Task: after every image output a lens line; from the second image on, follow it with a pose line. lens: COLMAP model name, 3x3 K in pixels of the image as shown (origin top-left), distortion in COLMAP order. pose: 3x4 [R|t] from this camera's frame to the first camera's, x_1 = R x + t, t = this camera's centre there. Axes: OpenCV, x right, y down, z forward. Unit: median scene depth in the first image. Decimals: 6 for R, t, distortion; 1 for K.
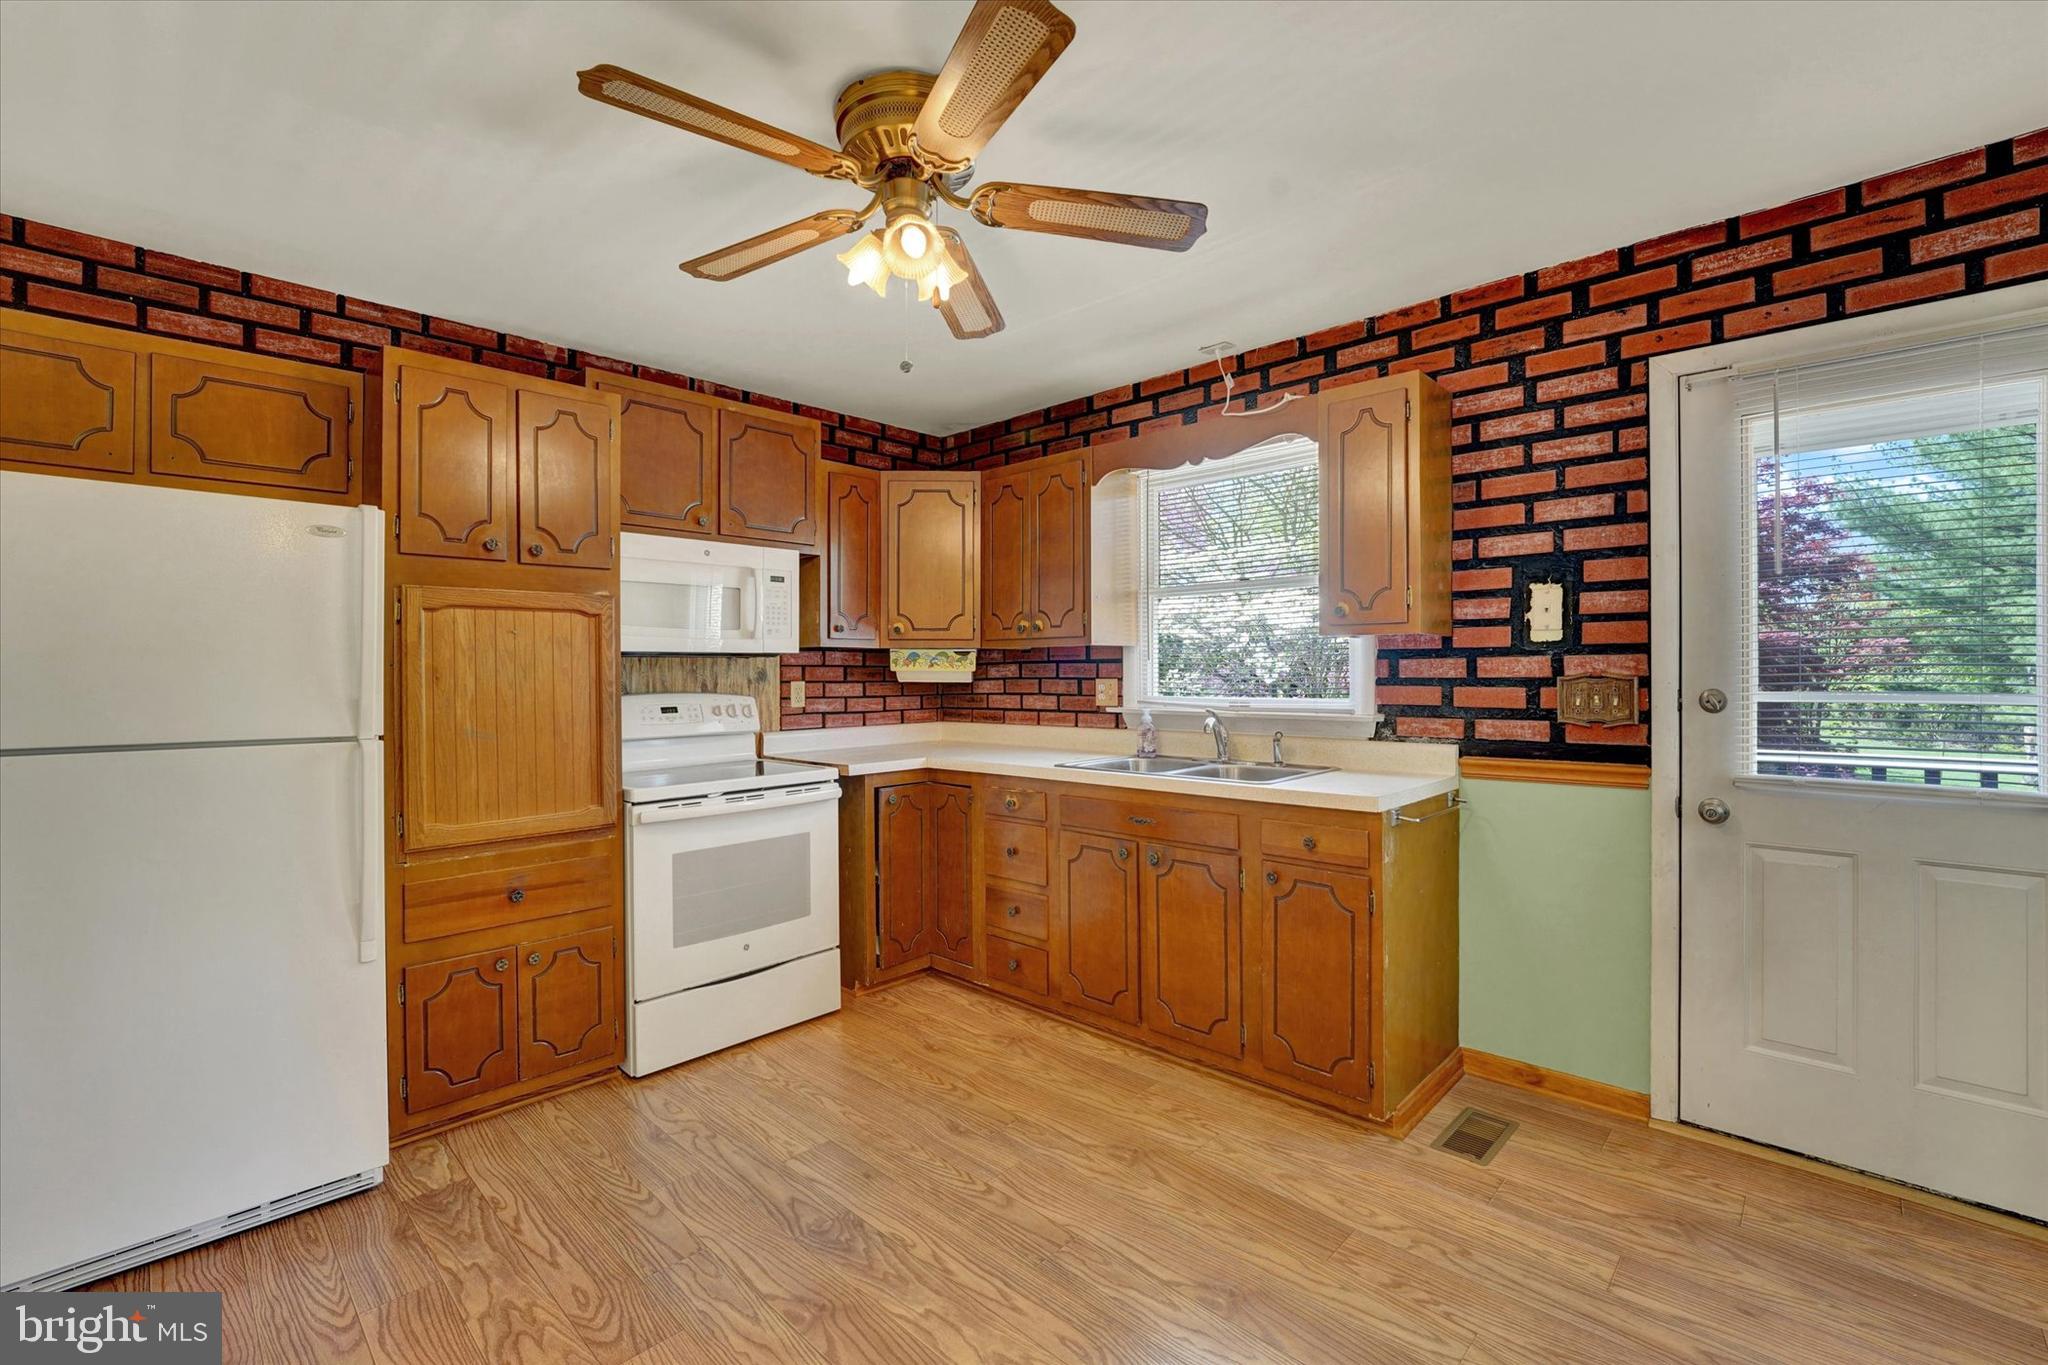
lens RADIAL K [[866.9, 0, 1018.2], [0, 866.9, 667.8], [0, 0, 1]] dist [-0.033381, 0.004662]
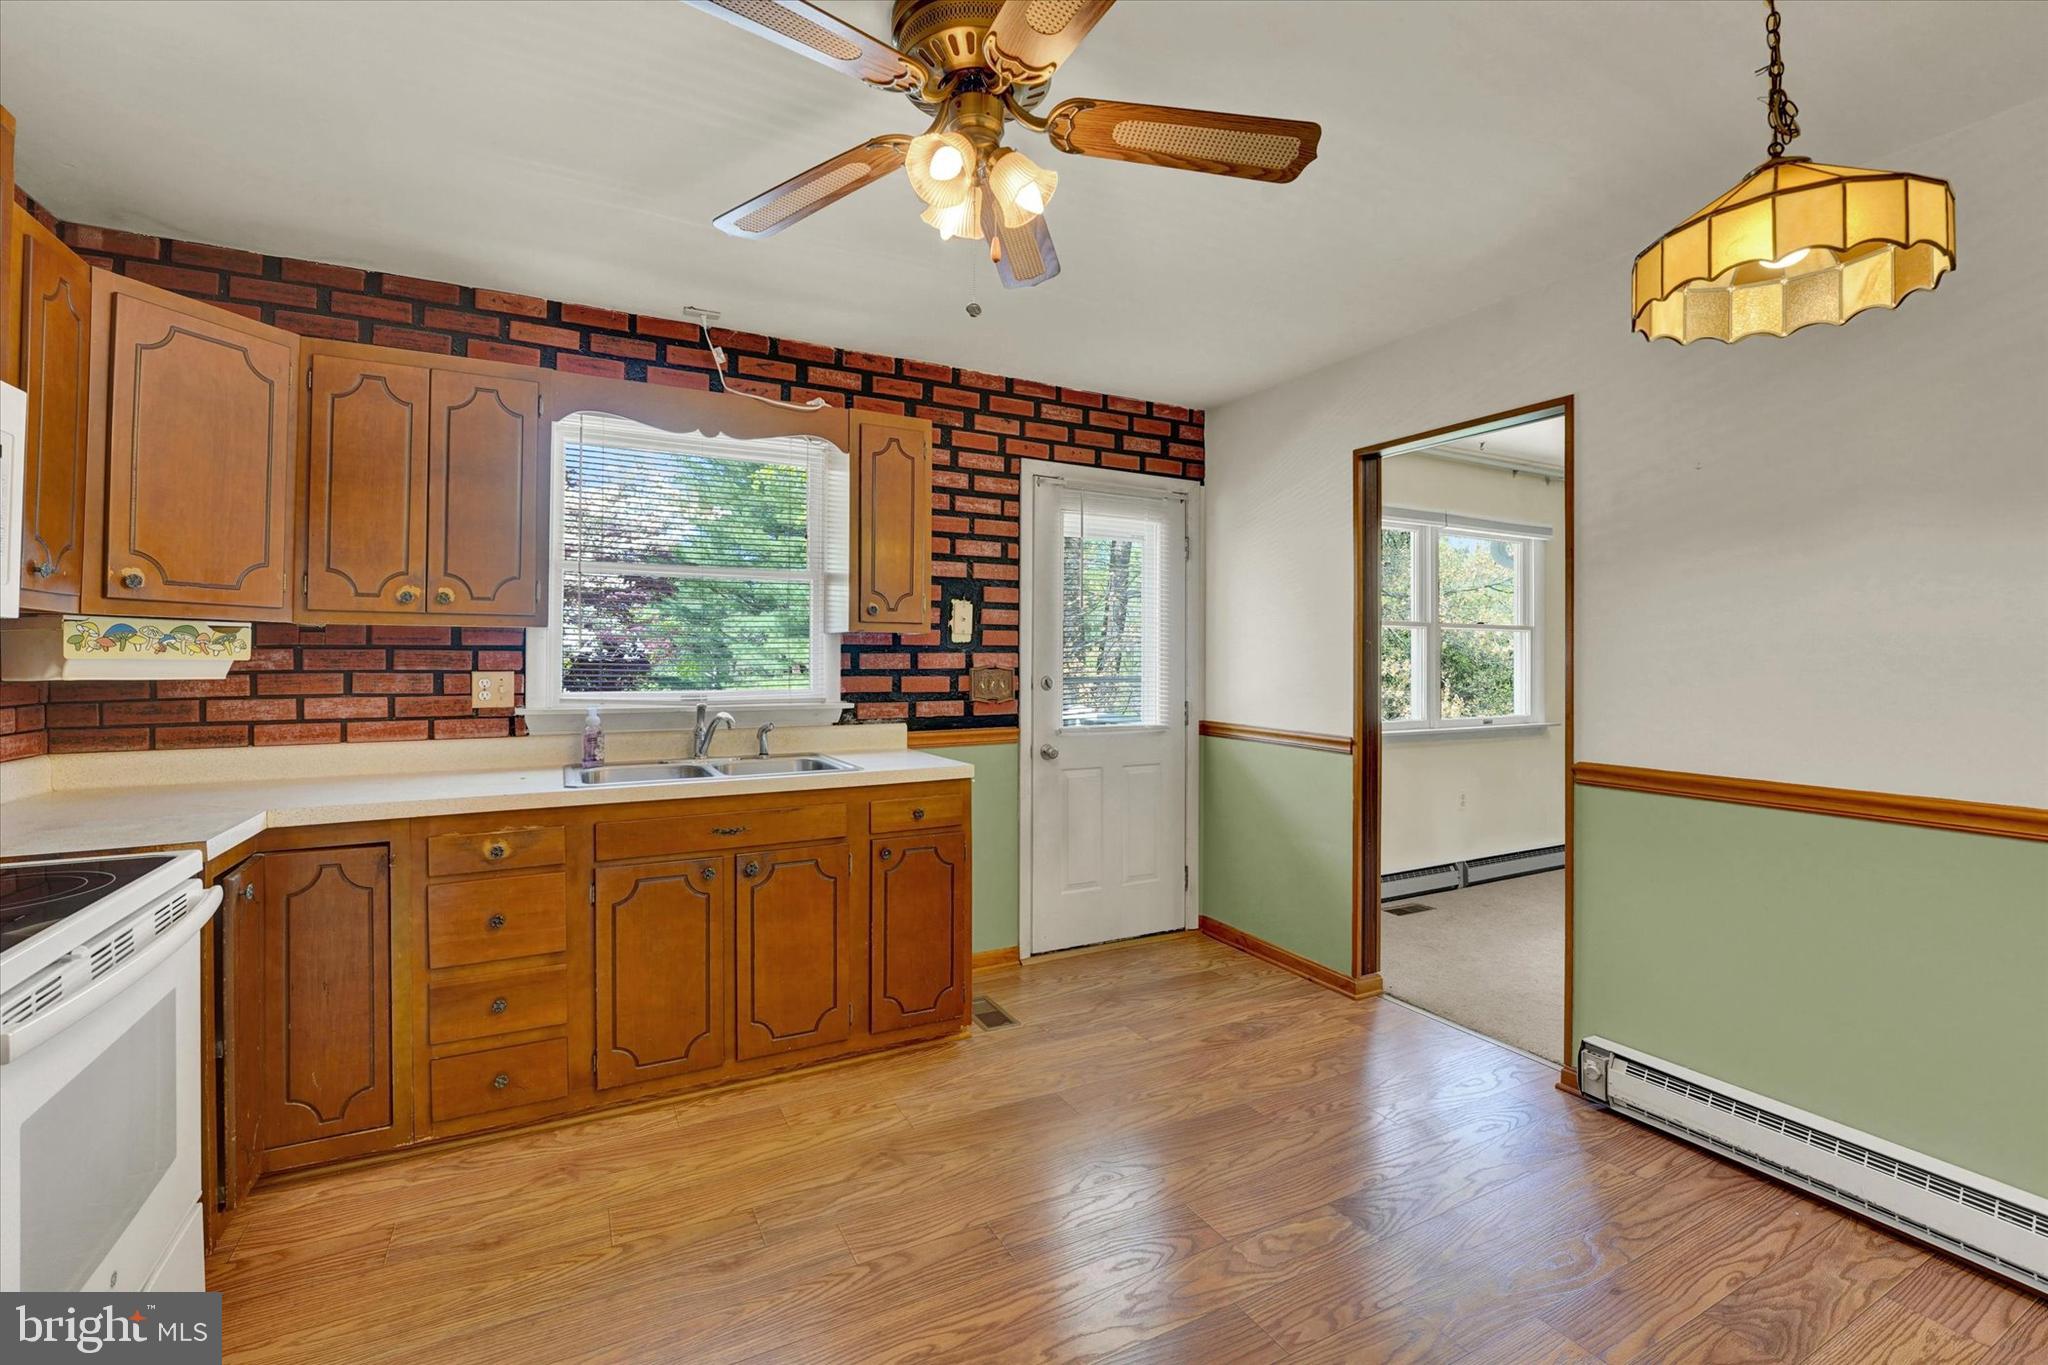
lens RADIAL K [[853.6, 0, 990.8], [0, 853.6, 664.2], [0, 0, 1]] dist [-0.022128, -0.000267]
pose [[0.328762, 0.007840, 0.944380, -0.630702], [-0.004929, 0.999966, -0.006586, 0.012194], [-0.944400, -0.002490, 0.328789, 0.489366]]
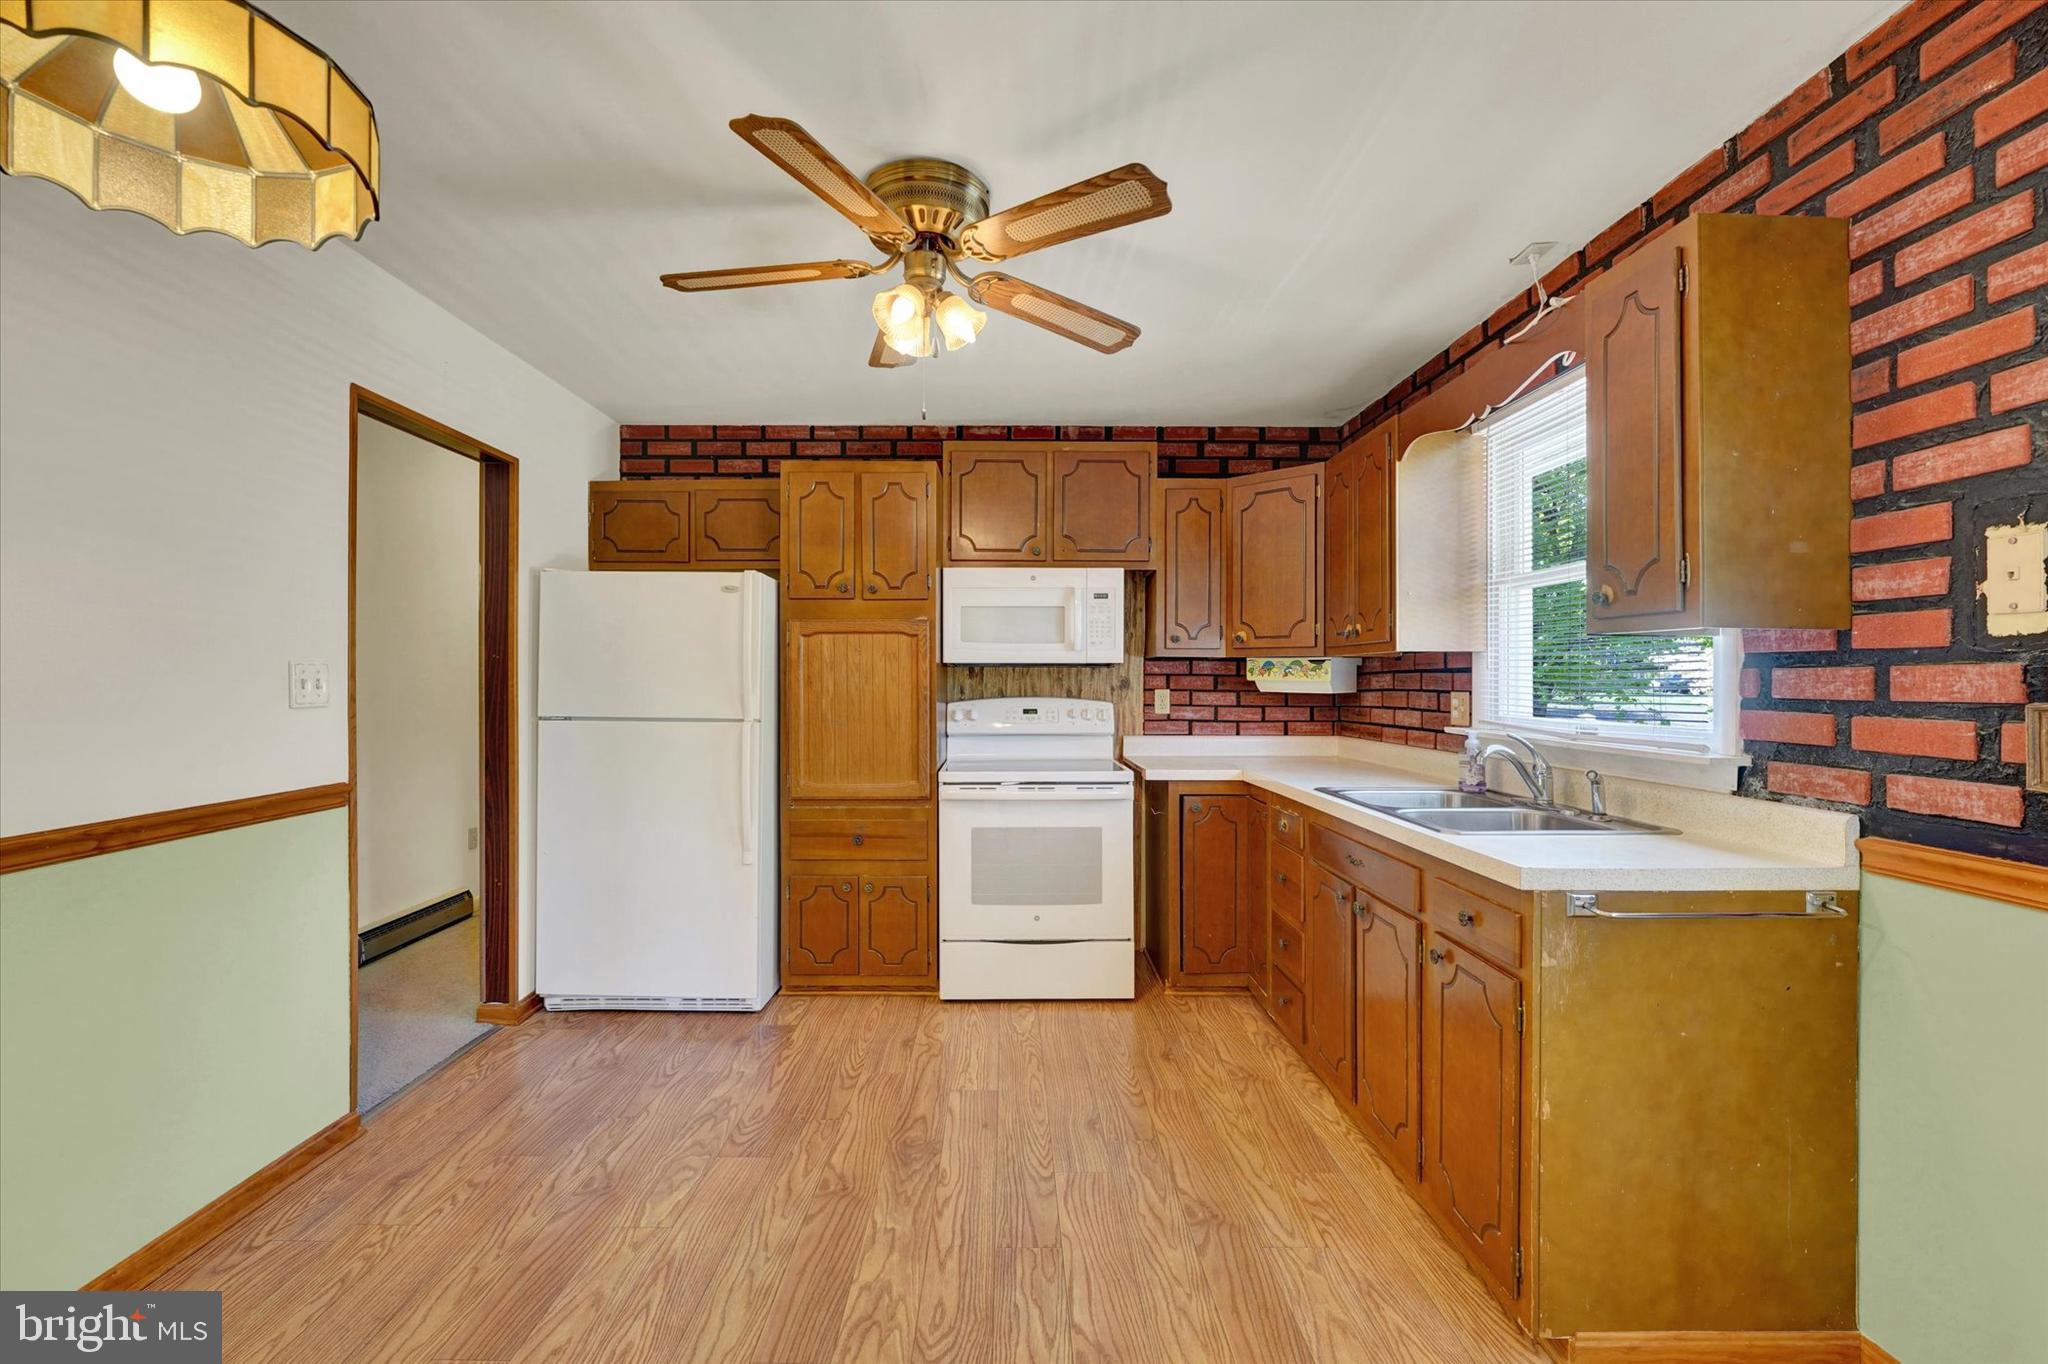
lens RADIAL K [[853.0, 0, 1009.5], [0, 853.0, 680.4], [0, 0, 1]] dist [-0.032302, 0.002964]
pose [[0.698353, 0.009090, -0.715695, 0.524259], [-0.005021, 0.999957, 0.007801, -0.003572], [0.715735, -0.001855, 0.698369, 0.198654]]
